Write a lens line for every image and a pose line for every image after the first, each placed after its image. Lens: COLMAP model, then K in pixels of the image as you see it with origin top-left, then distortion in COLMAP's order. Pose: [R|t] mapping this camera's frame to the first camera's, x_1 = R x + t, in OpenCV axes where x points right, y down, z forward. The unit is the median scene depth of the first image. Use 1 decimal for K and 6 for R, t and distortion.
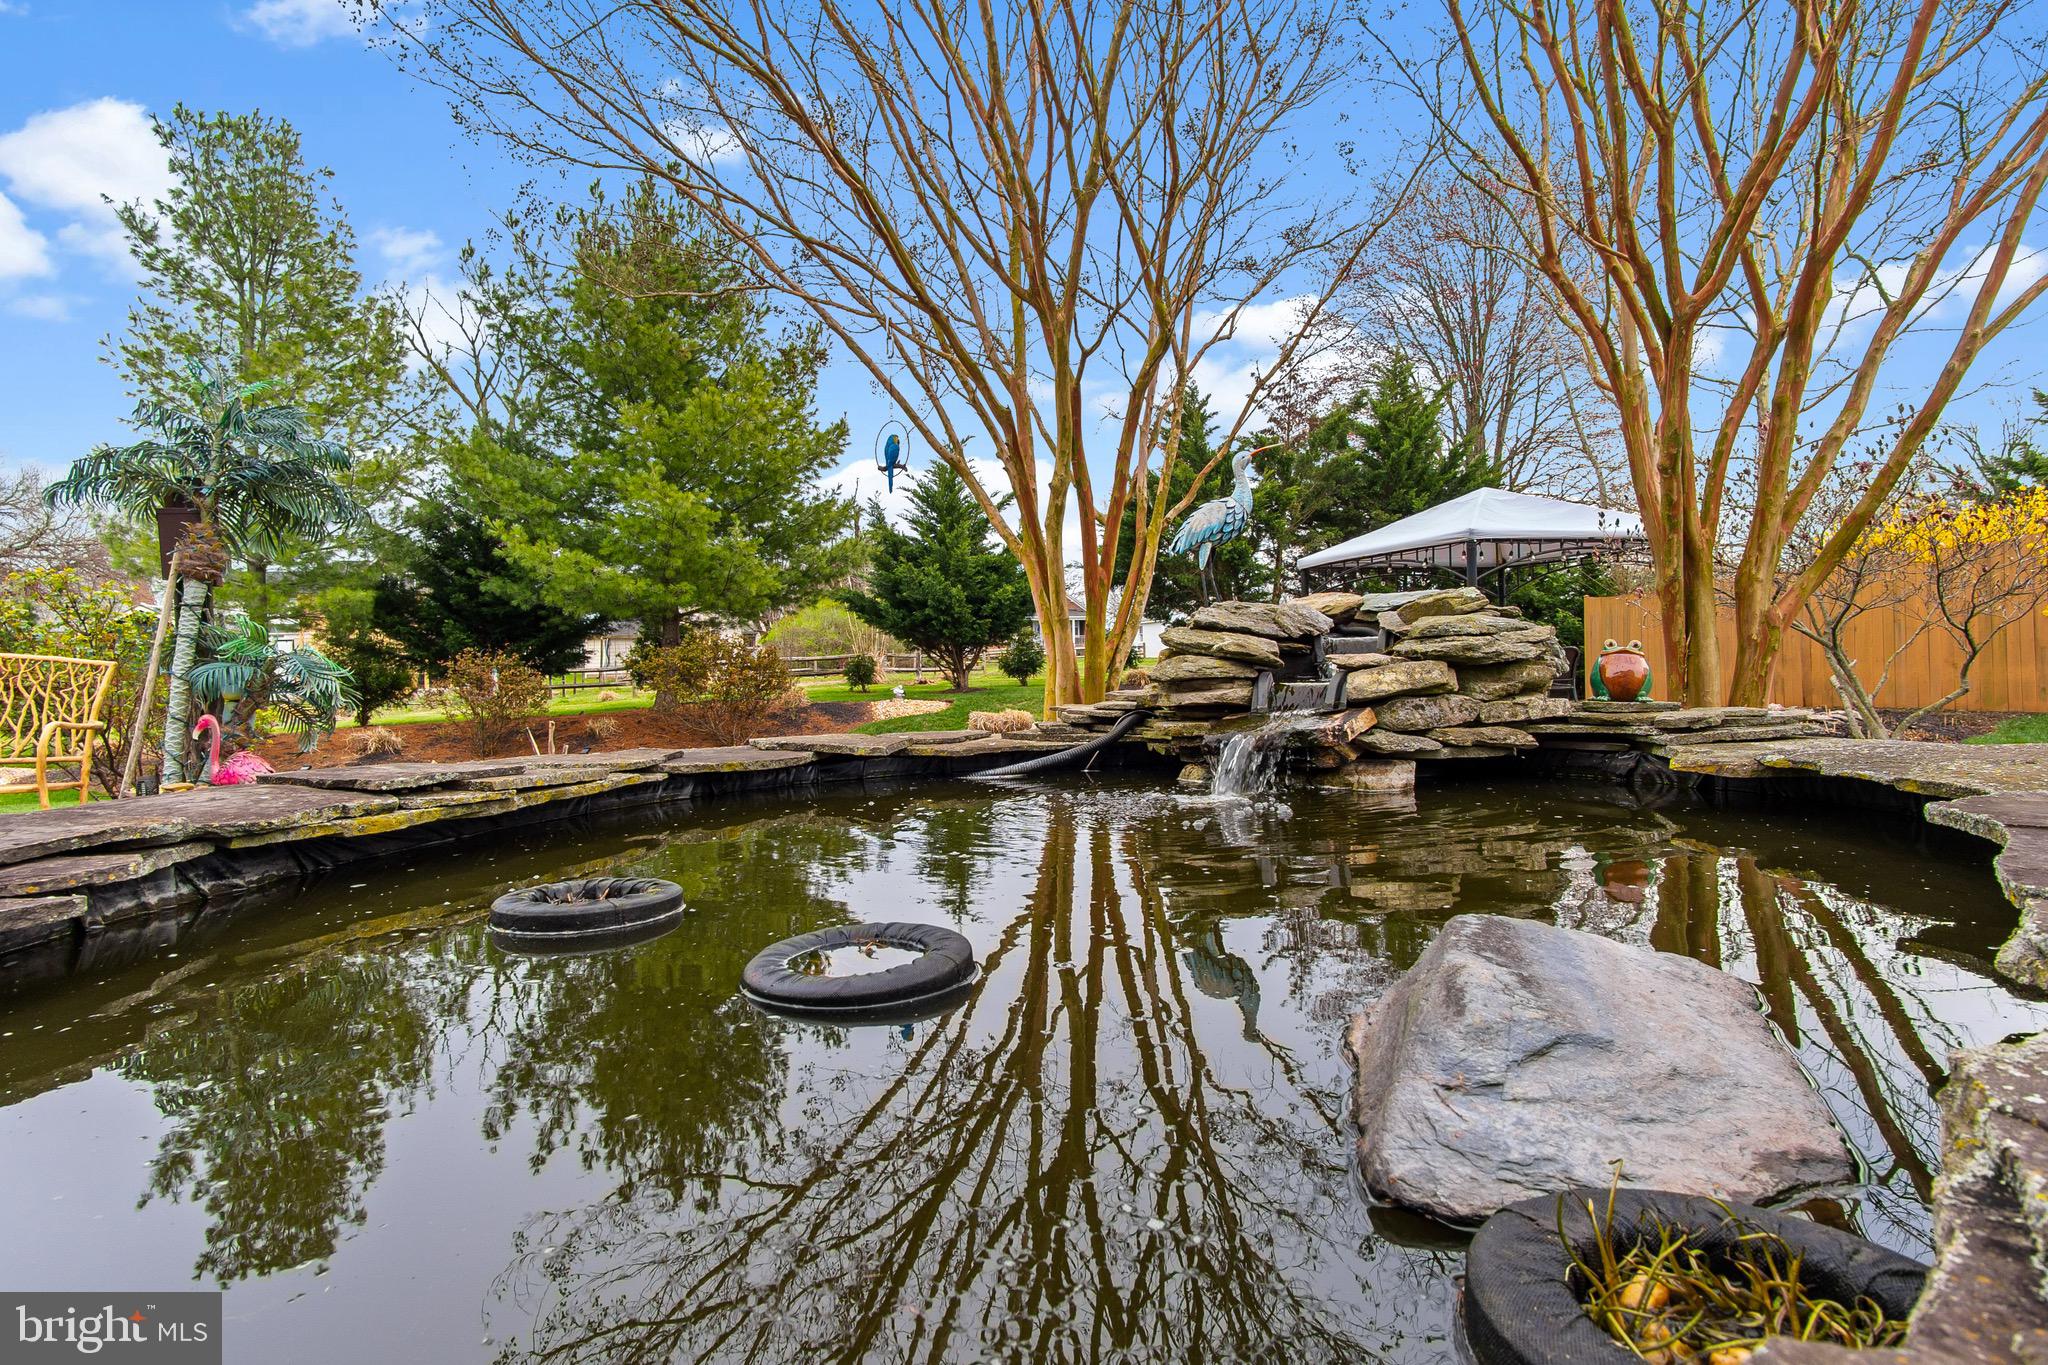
lens RADIAL K [[1088.5, 0, 1024.0], [0, 1088.5, 682.5], [0, 0, 1]] dist [0.004724, 0.003069]
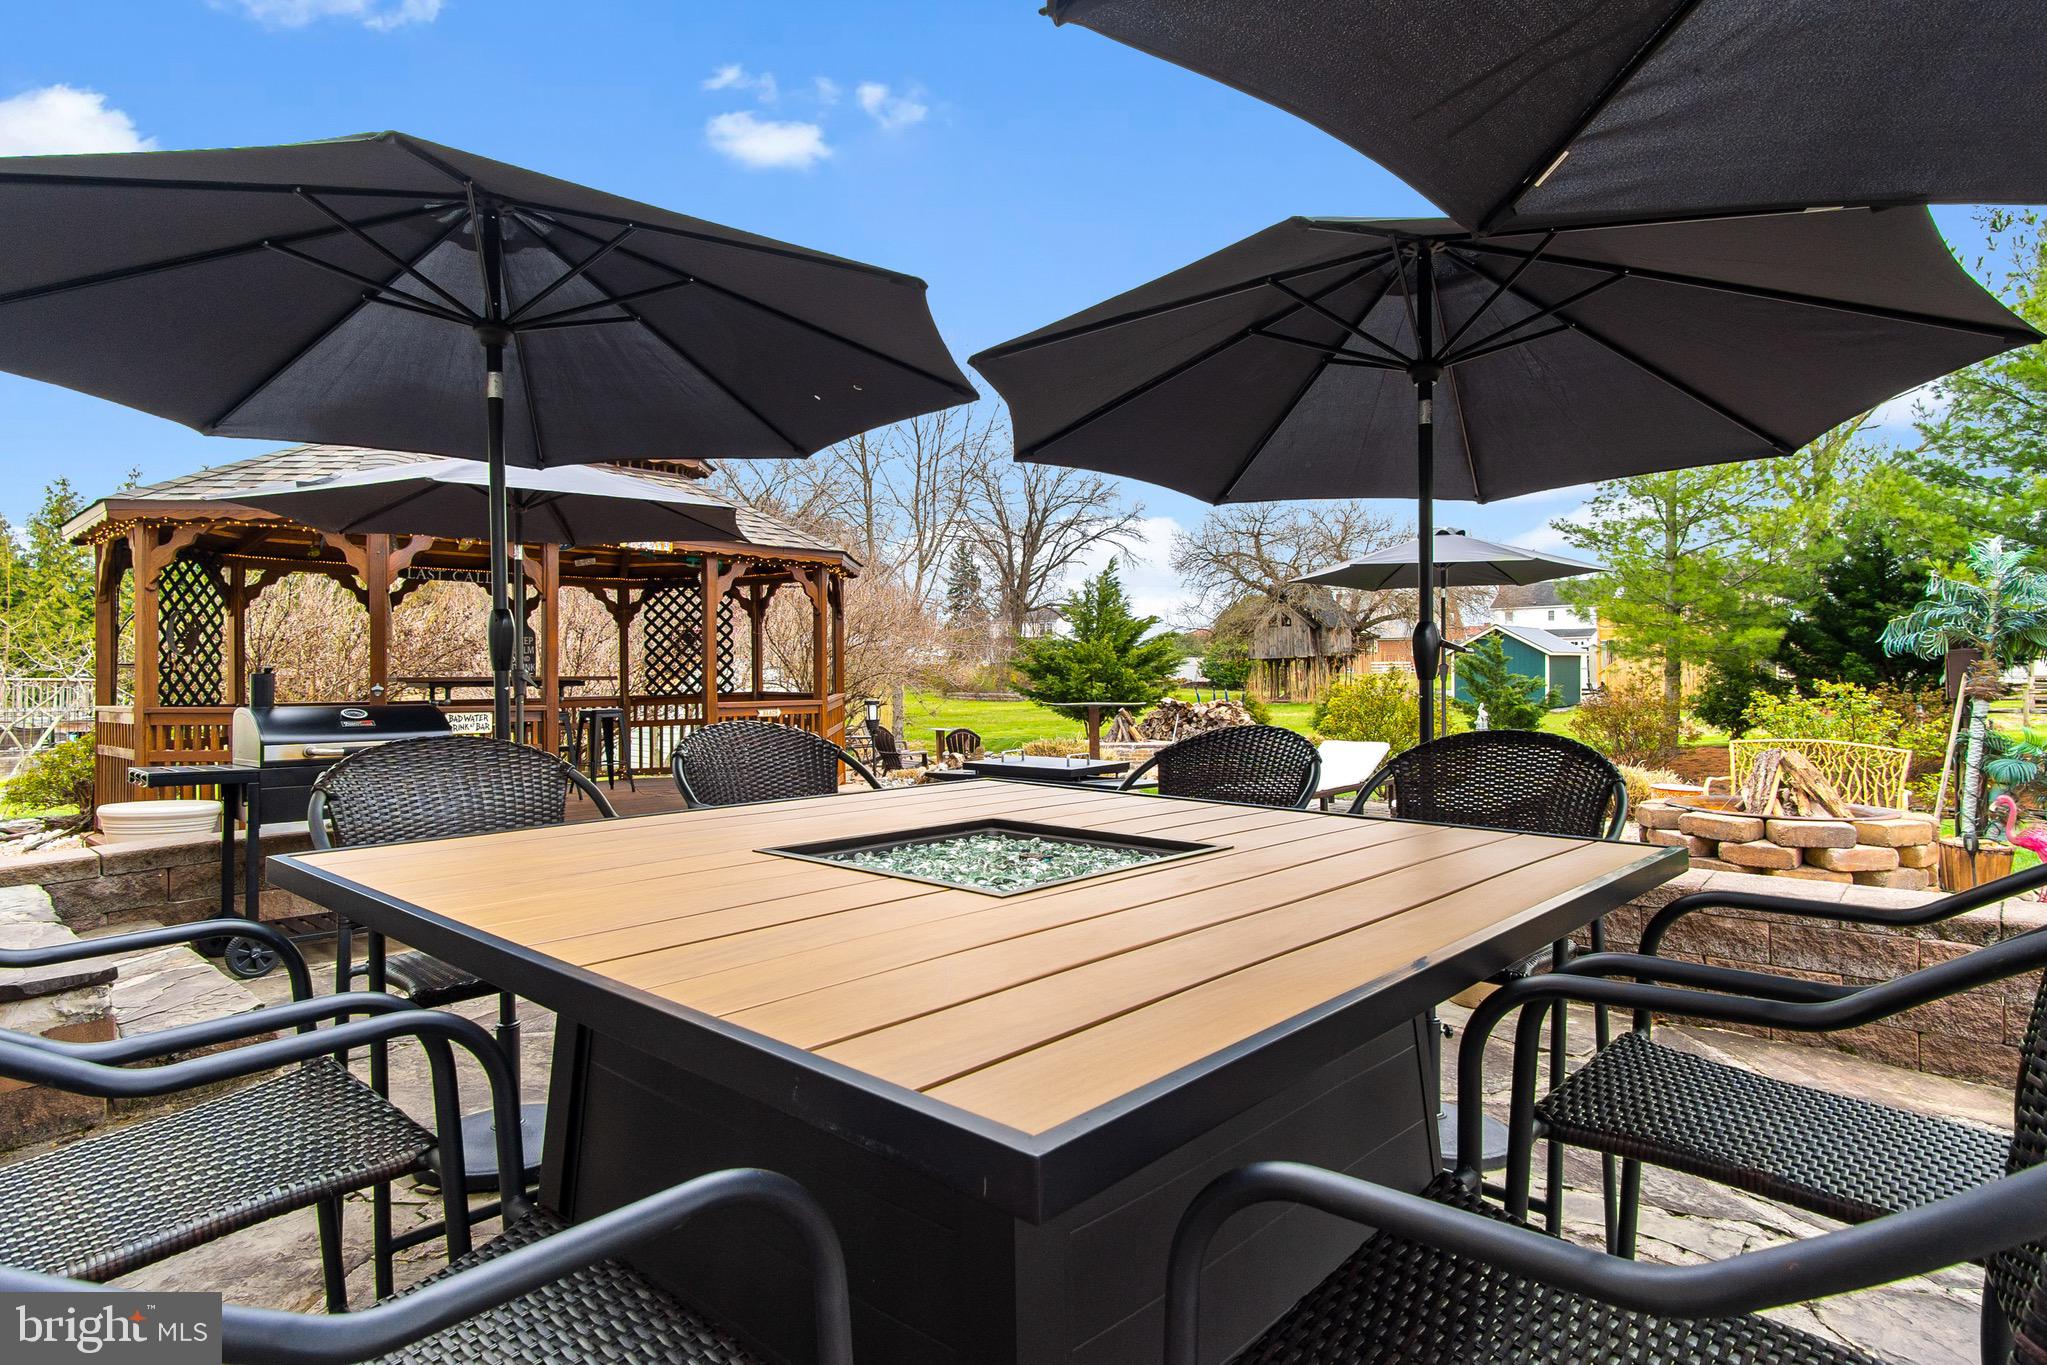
lens RADIAL K [[1085.9, 0, 1023.5], [0, 1085.9, 682.5], [0, 0, 1]] dist [0.003169, 0.001180]
pose [[0.520953, 0.030052, -0.853056, -0.054691], [-0.023524, 0.999506, 0.020845, -0.035033], [0.853261, 0.009208, 0.521403, -0.255200]]
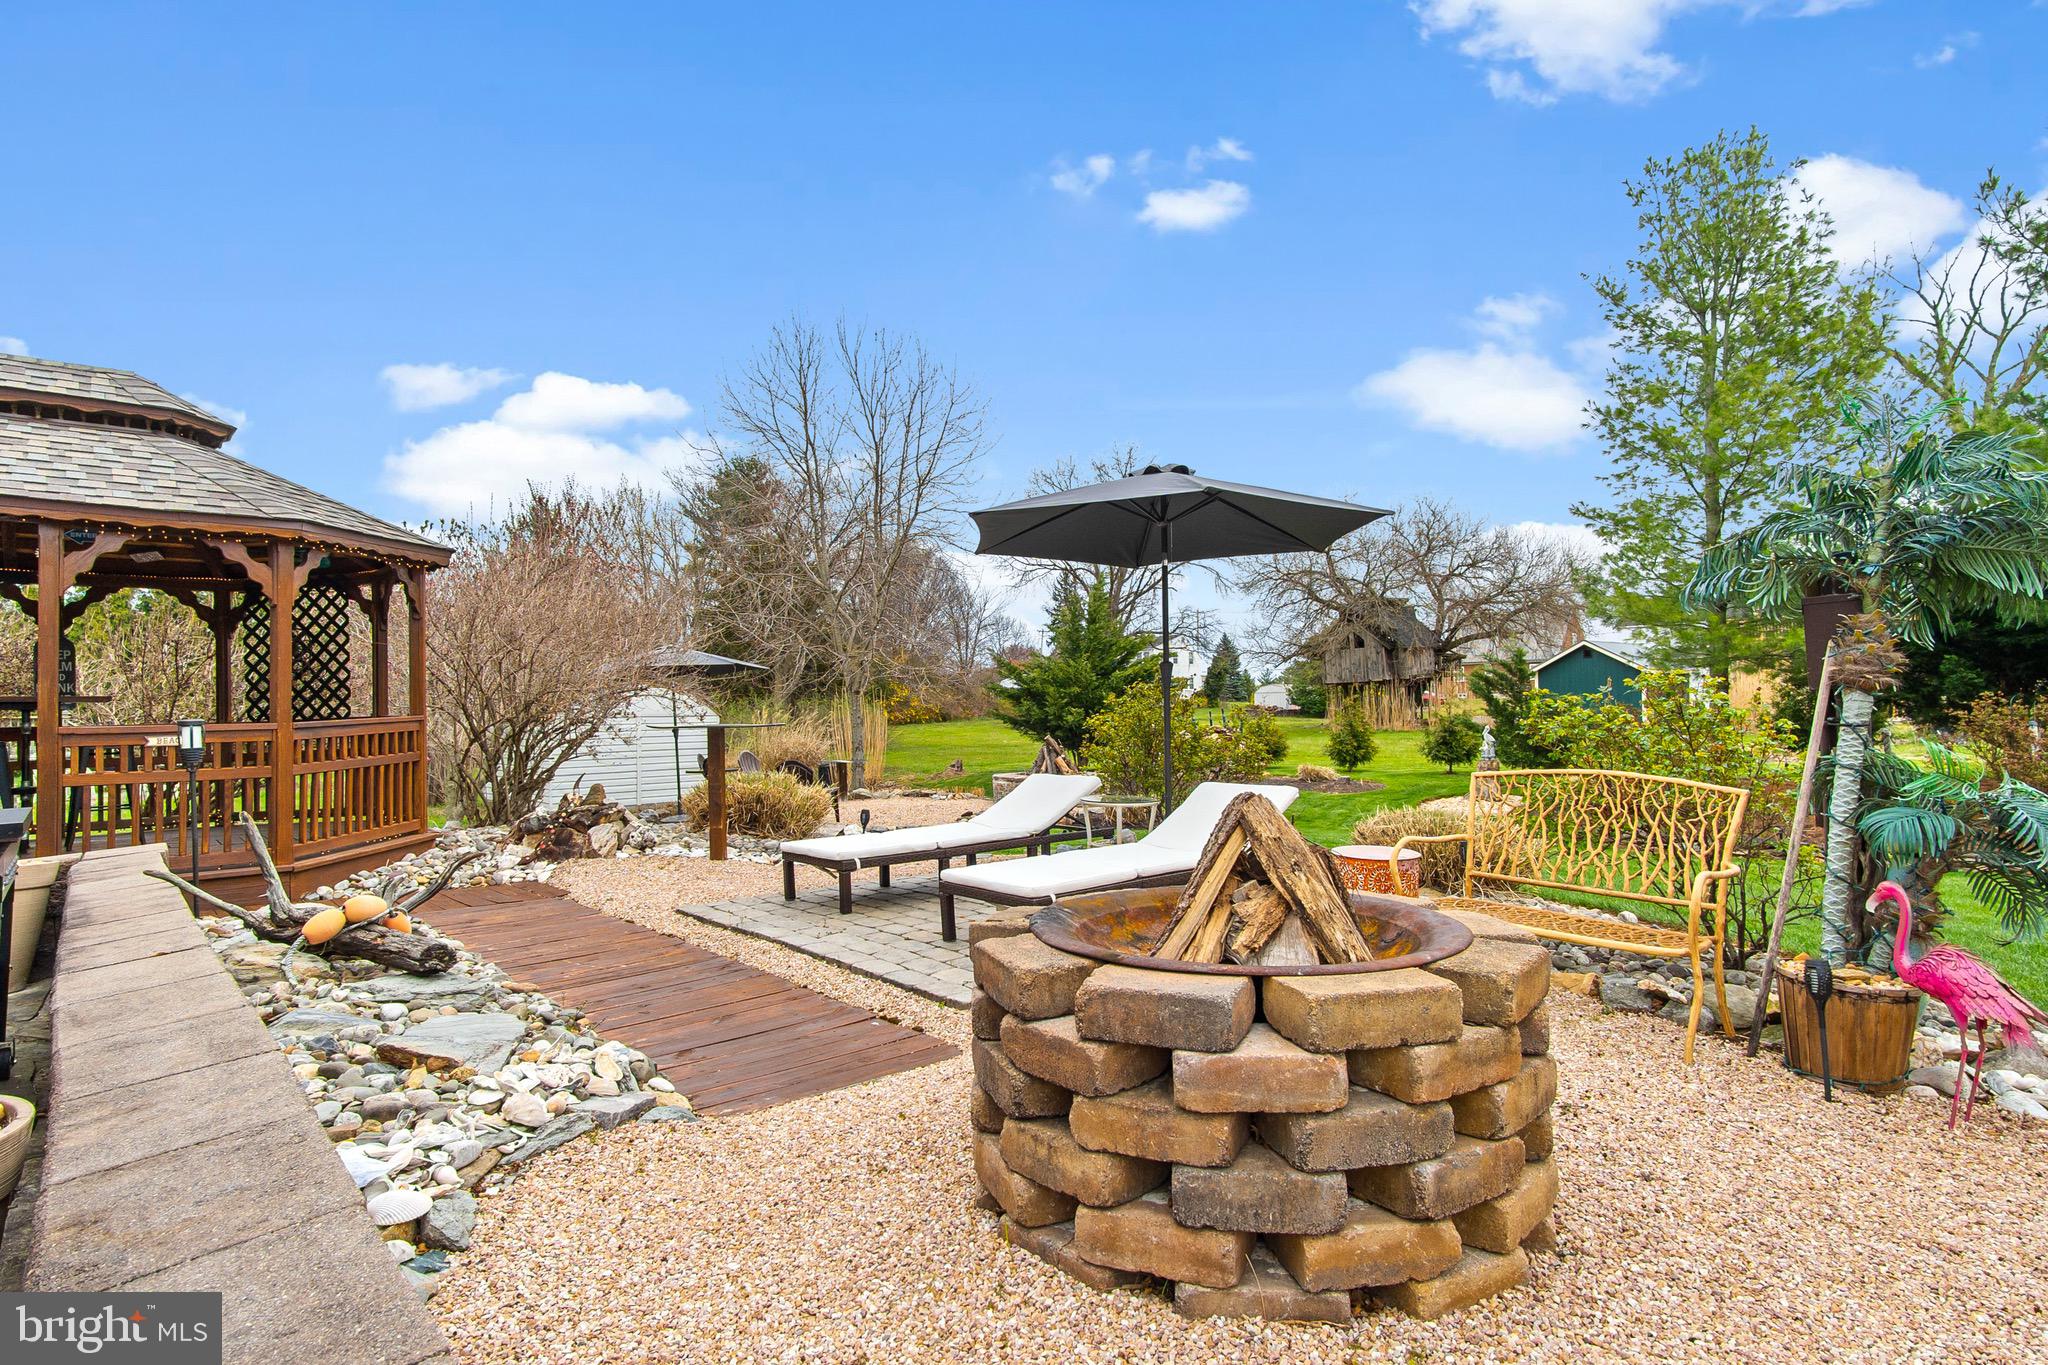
lens RADIAL K [[1082.6, 0, 1027.9], [0, 1082.6, 689.4], [0, 0, 1]] dist [0.000353, -0.000217]
pose [[0.422970, 0.003687, -0.906136, -0.097529], [-0.009762, 0.999952, -0.000488, -0.026518], [0.906091, 0.009052, 0.422986, 0.050767]]
